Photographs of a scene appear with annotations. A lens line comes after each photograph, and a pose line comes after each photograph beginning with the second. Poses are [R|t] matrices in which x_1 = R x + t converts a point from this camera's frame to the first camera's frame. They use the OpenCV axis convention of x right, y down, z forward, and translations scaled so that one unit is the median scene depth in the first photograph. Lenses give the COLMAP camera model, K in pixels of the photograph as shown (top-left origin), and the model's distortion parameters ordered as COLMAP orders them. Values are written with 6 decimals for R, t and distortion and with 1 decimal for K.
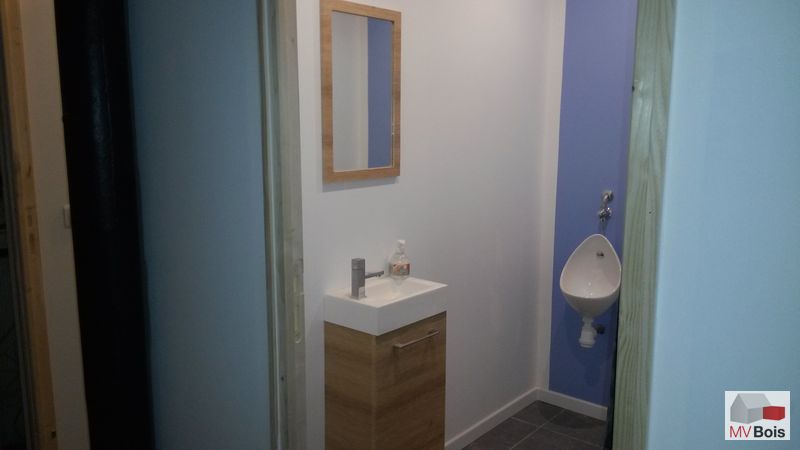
lens RADIAL K [[637.0, 0, 398.1], [0, 637.0, 226.9], [0, 0, 1]] dist [0.051366, -0.004228]
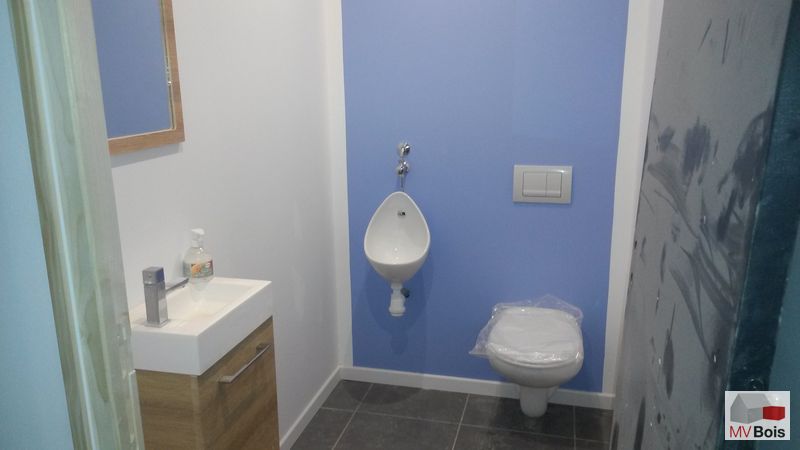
lens RADIAL K [[637.0, 0, 402.2], [0, 637.0, 221.0], [0, 0, 1]] dist [0.051366, -0.004228]
pose [[0.898514, -0.113682, 0.423969, -0.093739], [0.086114, 0.992763, 0.083696, -0.030123], [-0.430416, -0.038692, 0.901801, 0.235046]]
